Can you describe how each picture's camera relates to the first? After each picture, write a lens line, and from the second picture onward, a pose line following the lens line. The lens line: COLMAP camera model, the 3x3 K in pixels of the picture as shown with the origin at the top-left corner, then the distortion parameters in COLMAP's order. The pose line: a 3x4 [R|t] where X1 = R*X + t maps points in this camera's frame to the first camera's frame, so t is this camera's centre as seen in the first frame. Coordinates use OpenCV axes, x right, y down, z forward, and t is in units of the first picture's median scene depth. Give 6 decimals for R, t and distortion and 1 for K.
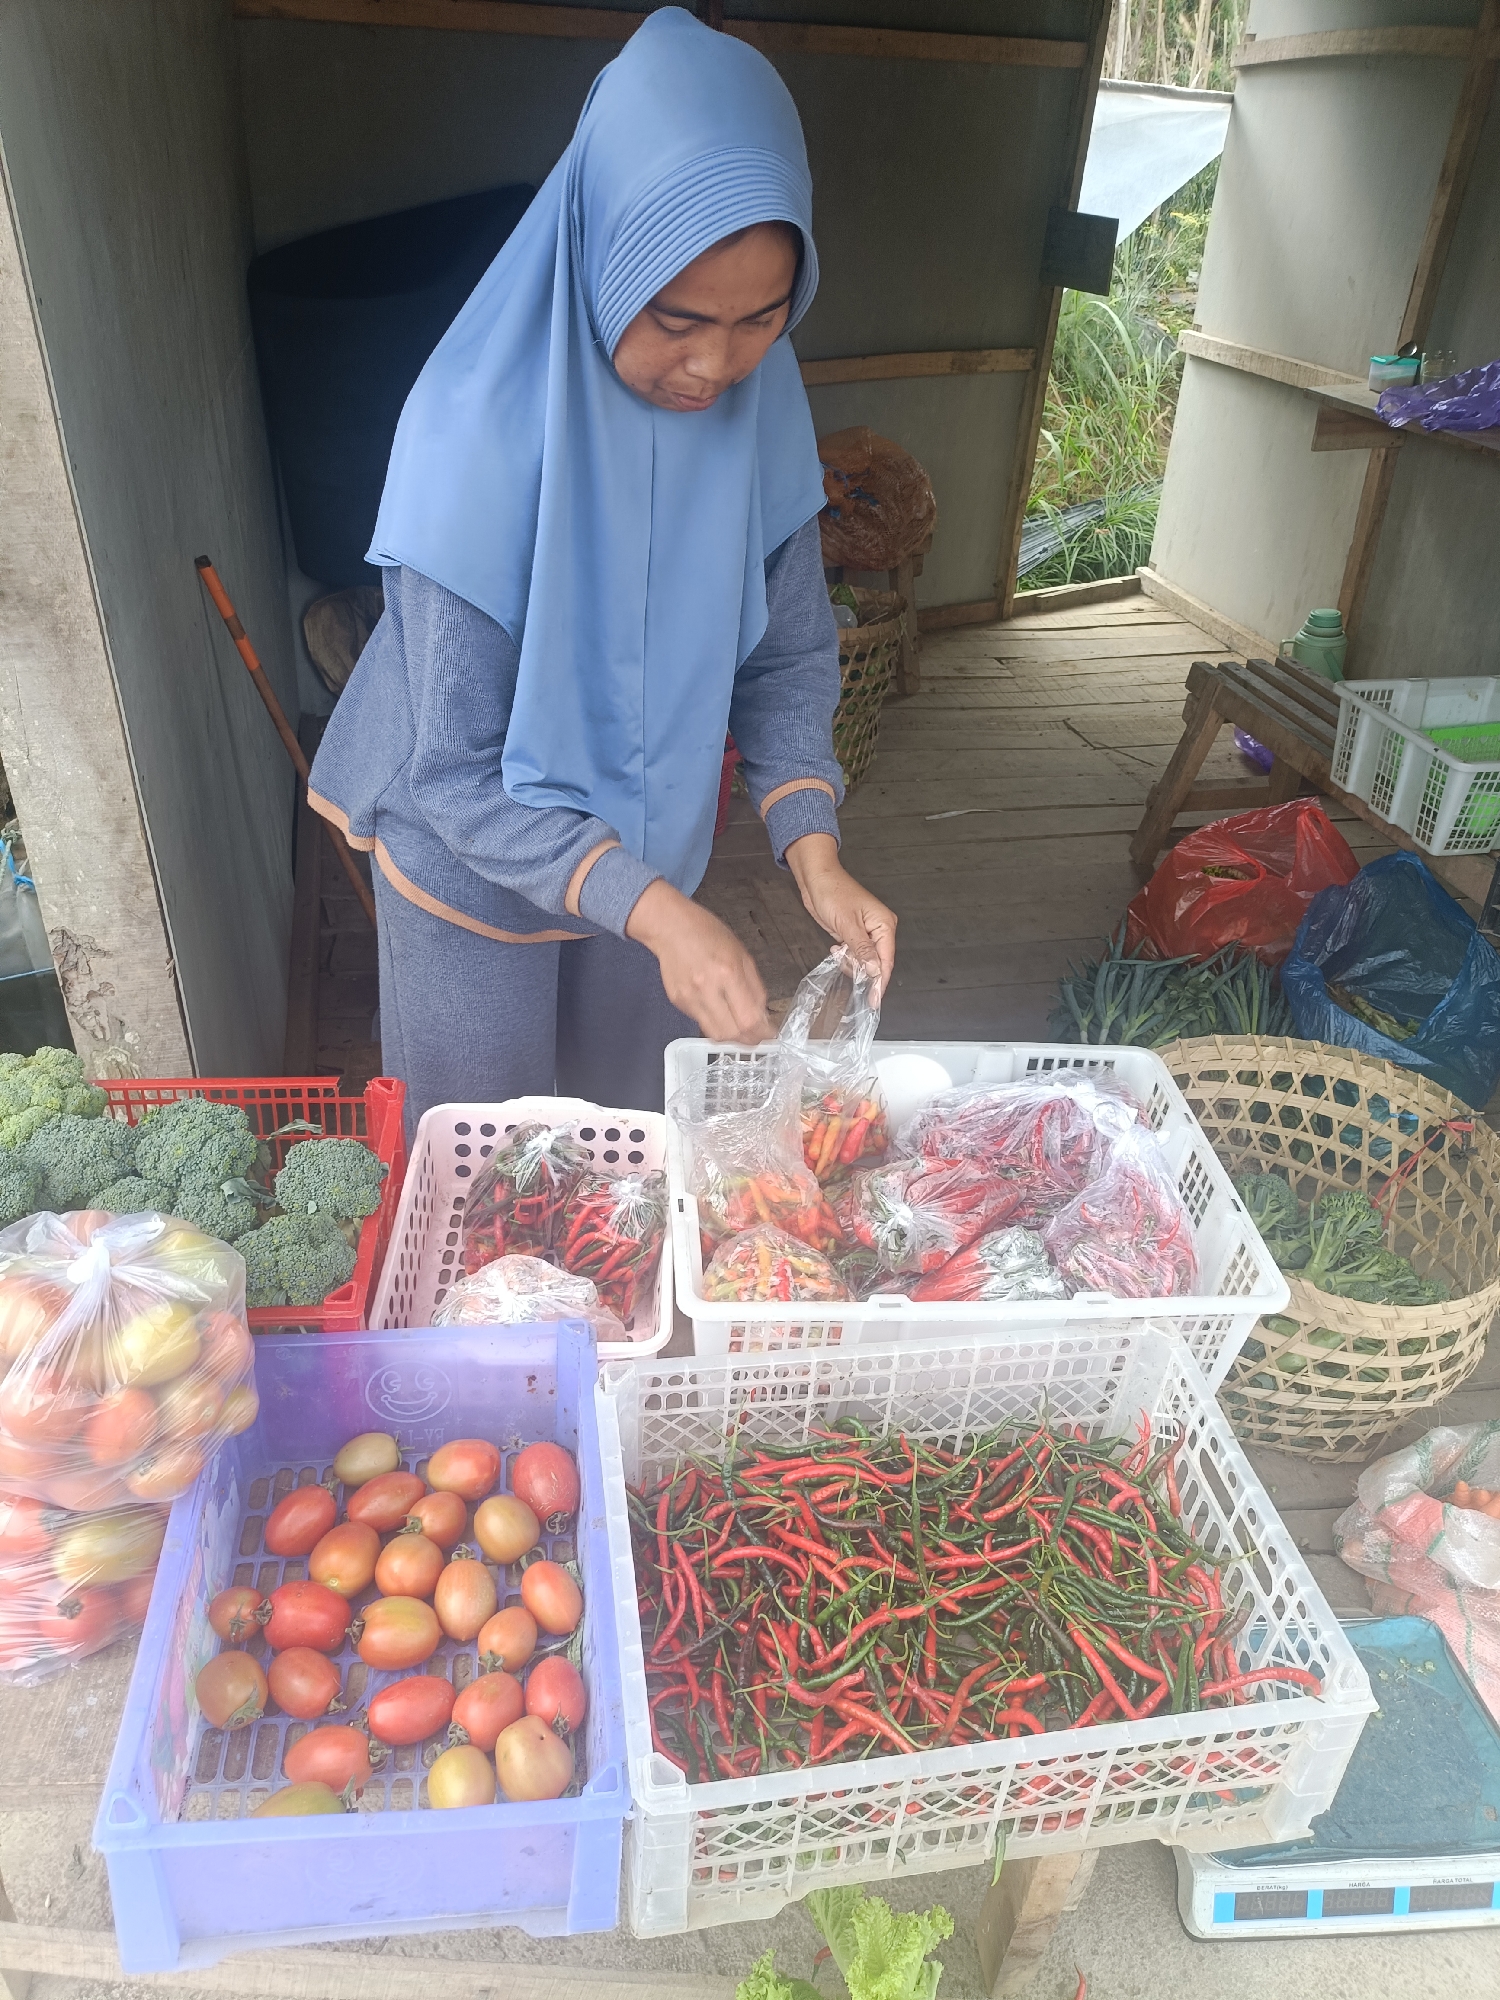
lens RADIAL K [[1460.8, 0, 761.3], [0, 1460.8, 987.2], [0, 0, 1]] dist [0.012322, -0.007419]
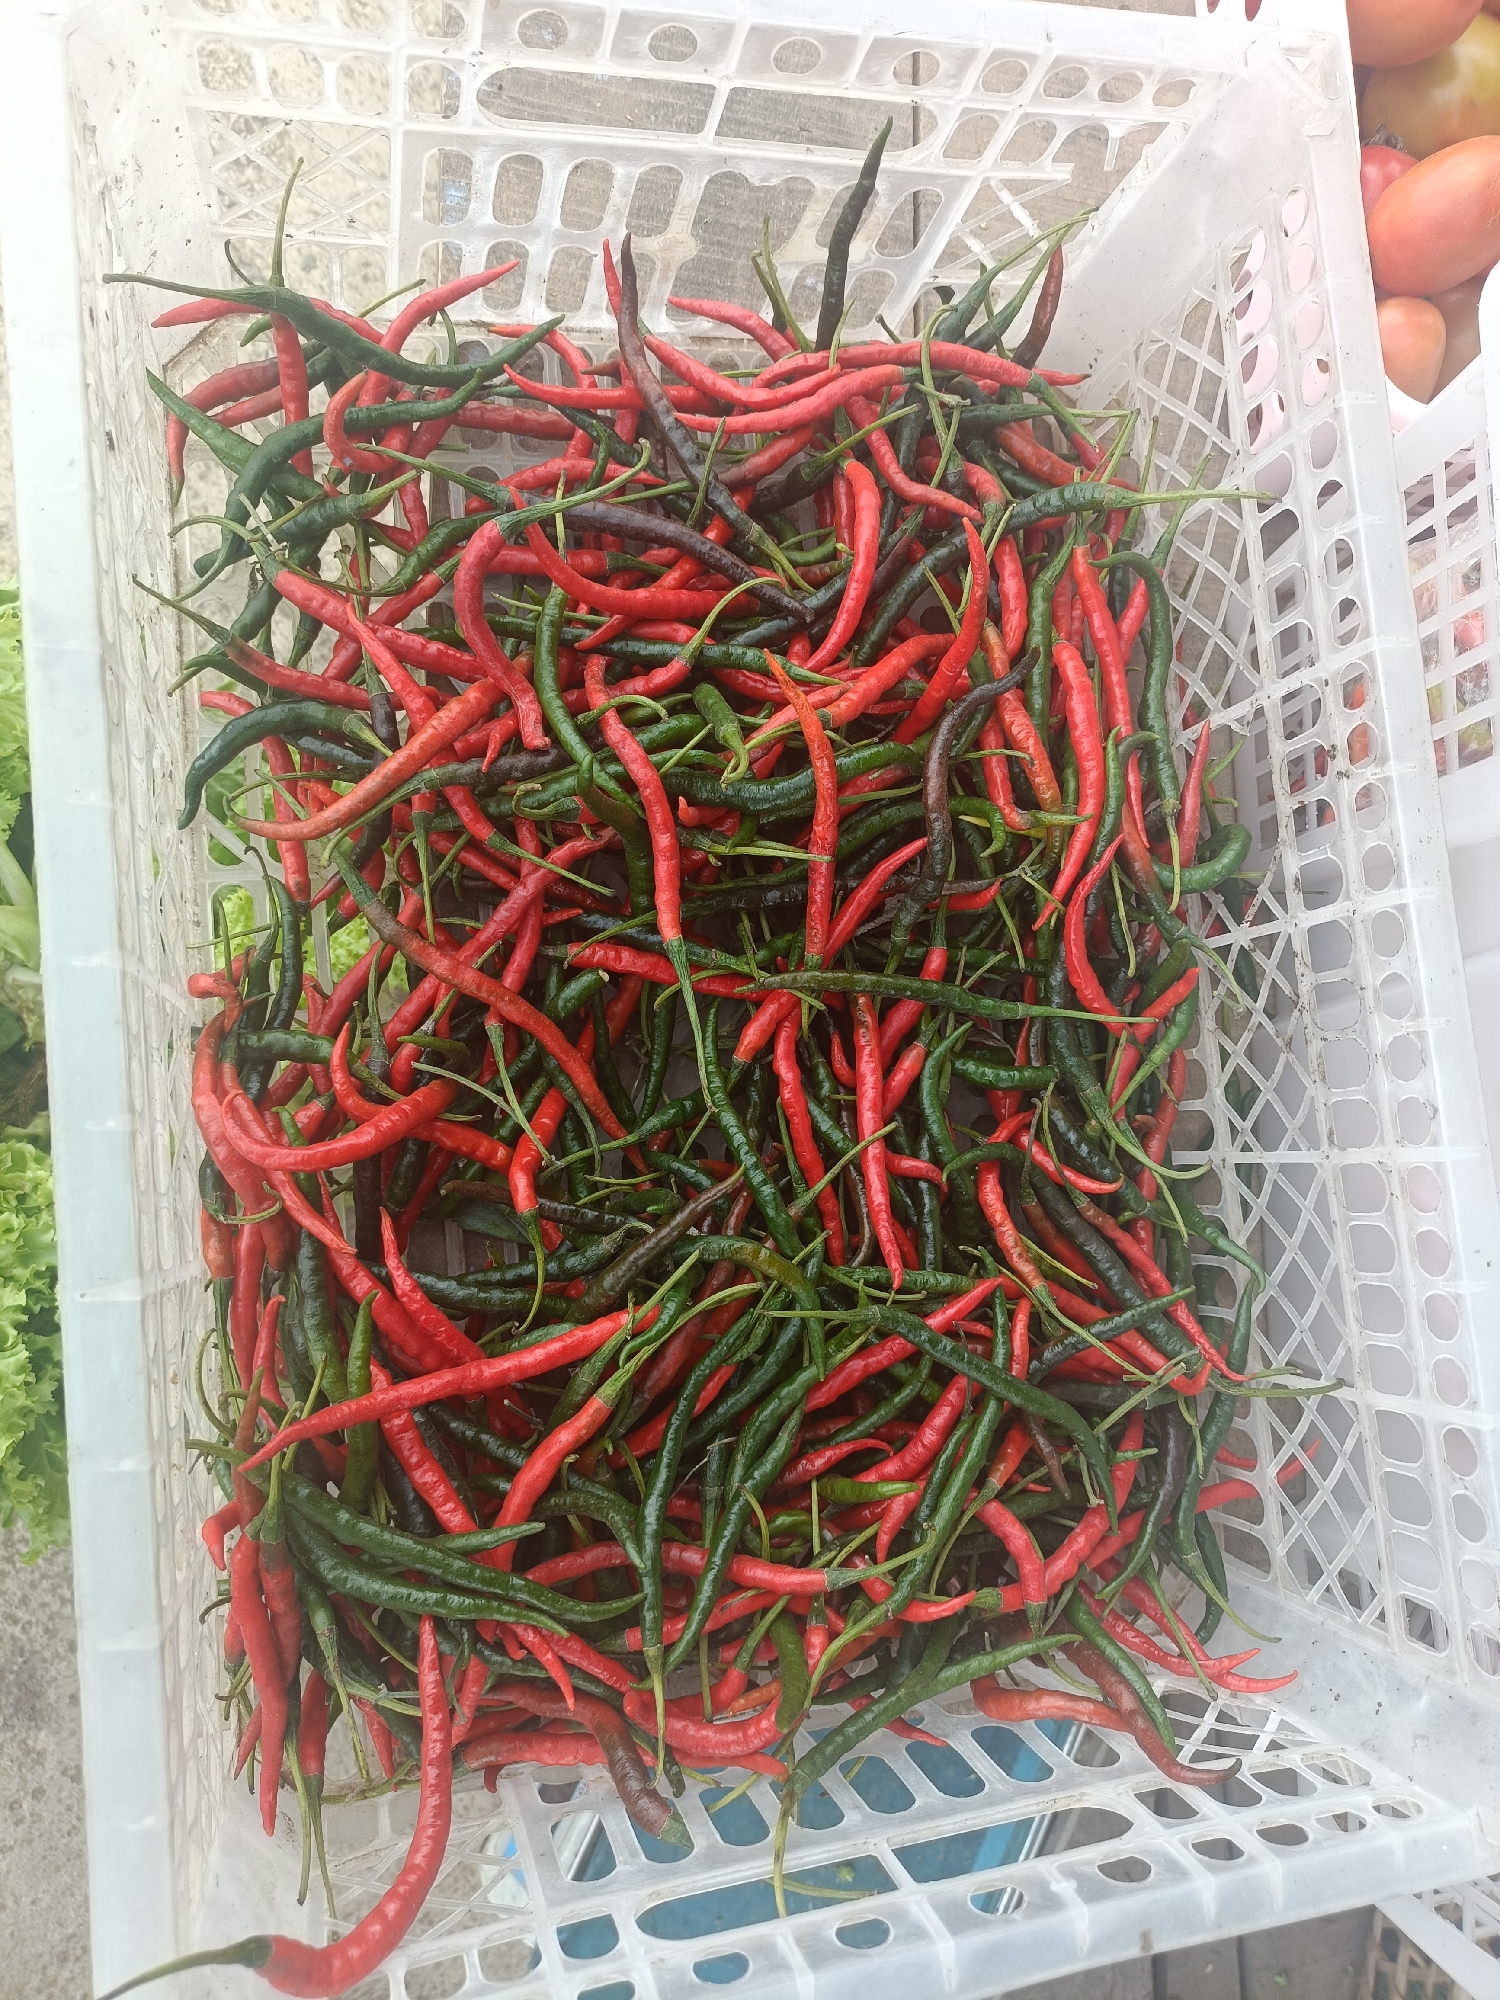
lens RADIAL K [[1469.9, 0, 745.6], [0, 1469.9, 999.0], [0, 0, 1]] dist [0.014989, -0.008125]
pose [[-0.054460, 0.978246, -0.200170, 0.155318], [-0.737248, 0.095807, 0.668795, 0.115723], [0.673424, 0.183997, 0.715992, 0.545875]]
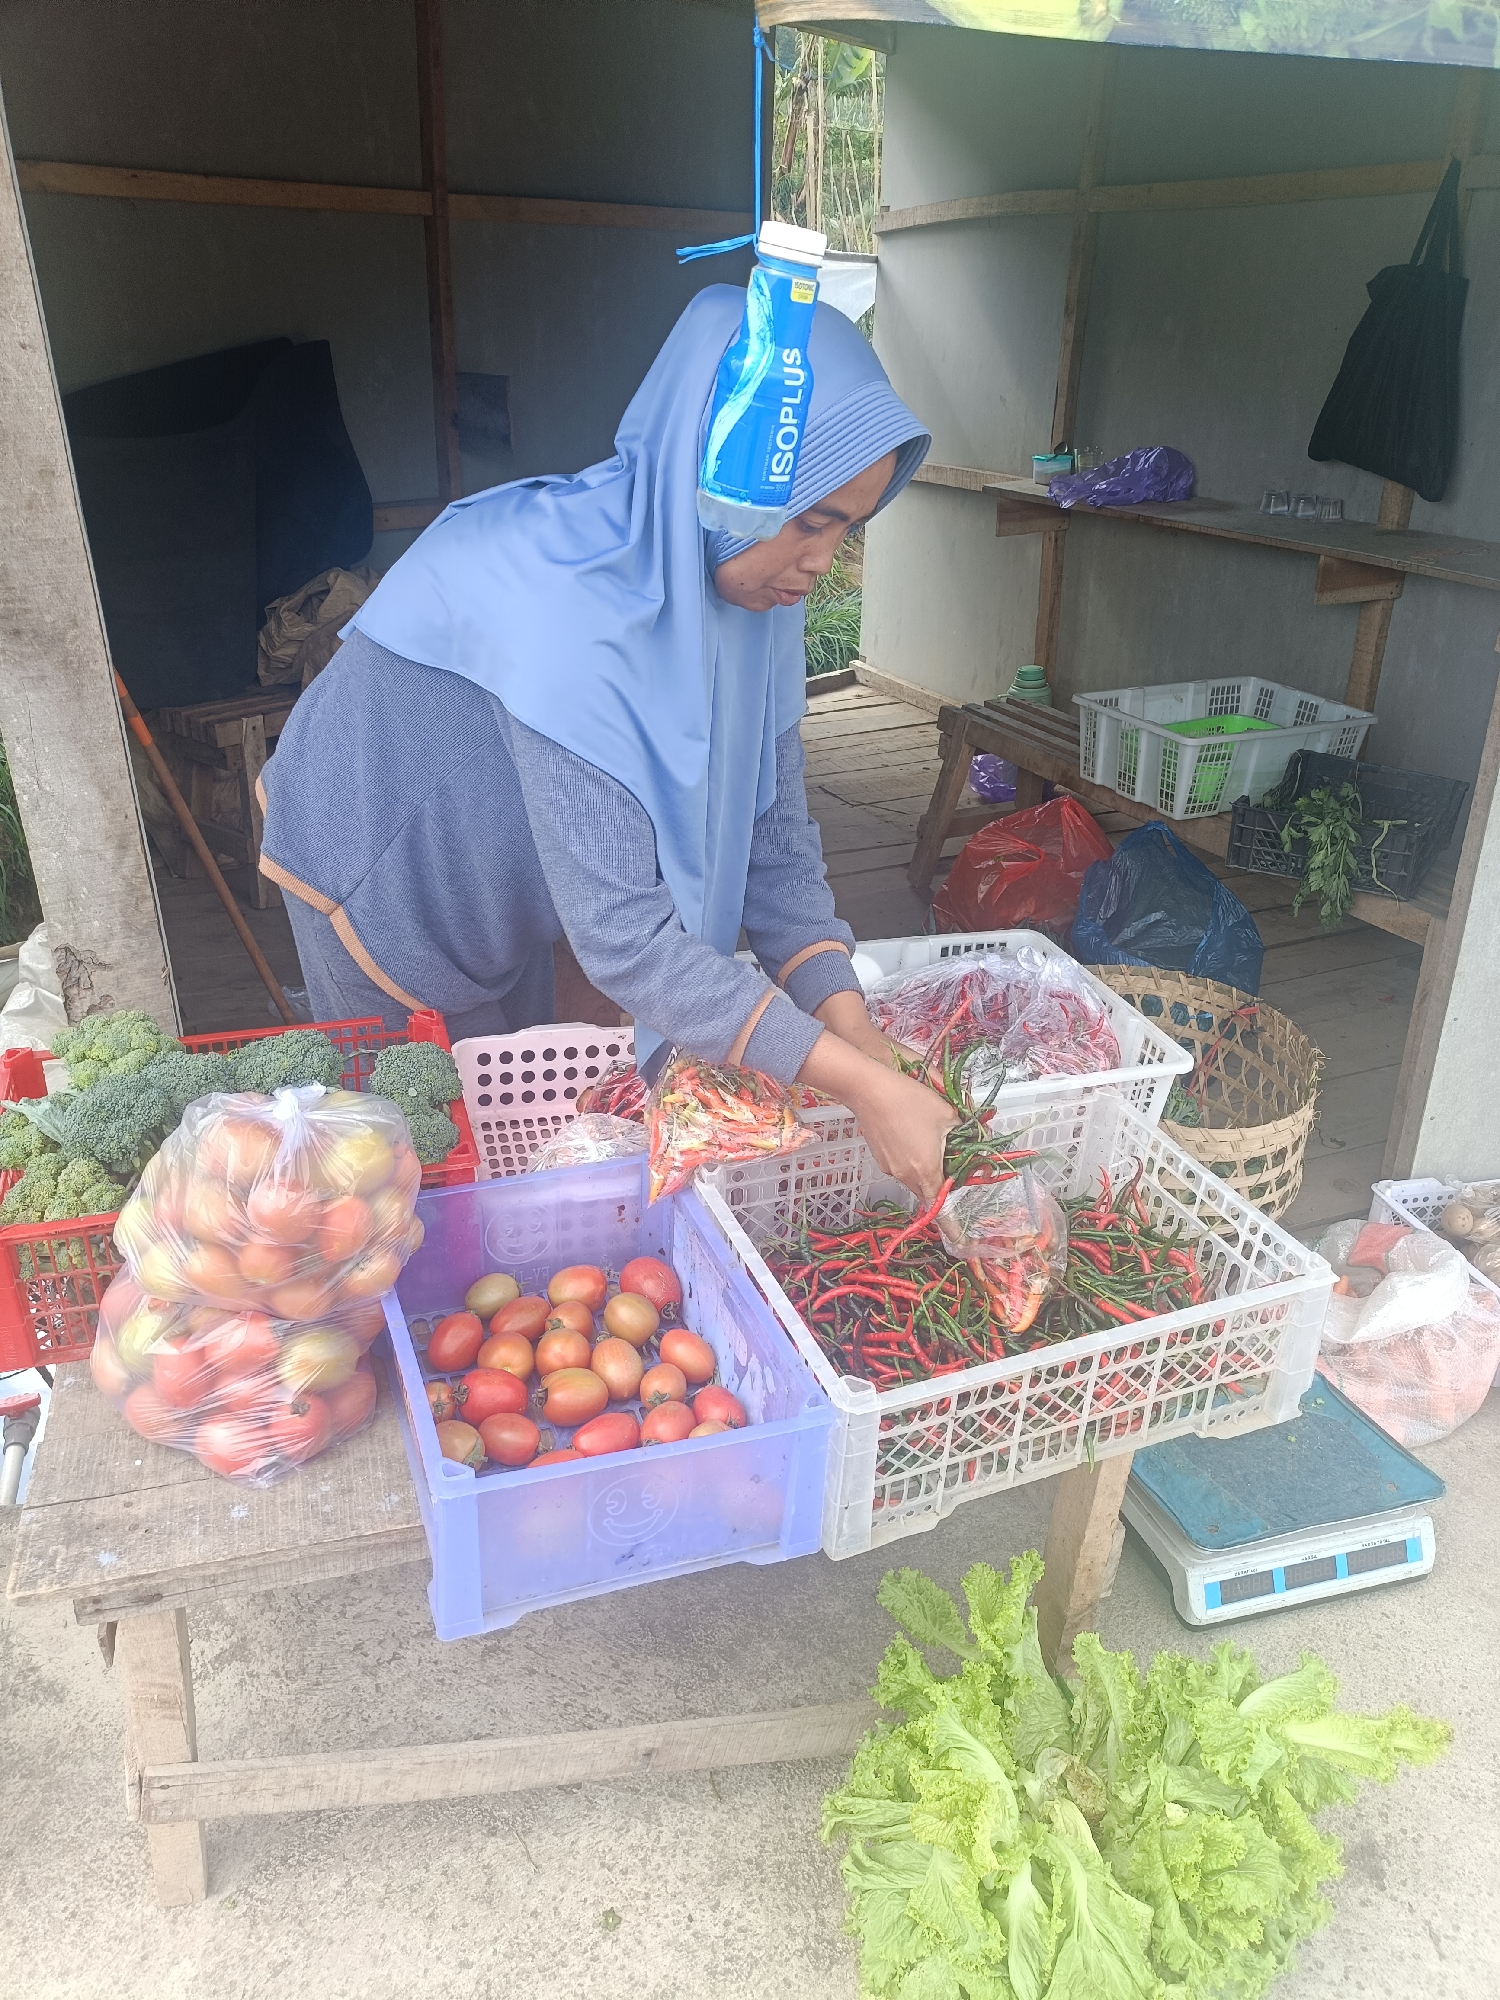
lens RADIAL K [[1469.9, 0, 745.6], [0, 1469.9, 999.0], [0, 0, 1]] dist [0.014989, -0.008125]
pose [[0.973847, -0.119784, 0.193063, -0.226091], [0.138907, 0.986323, -0.088718, 0.184904], [-0.179796, 0.113215, 0.977167, -0.170603]]
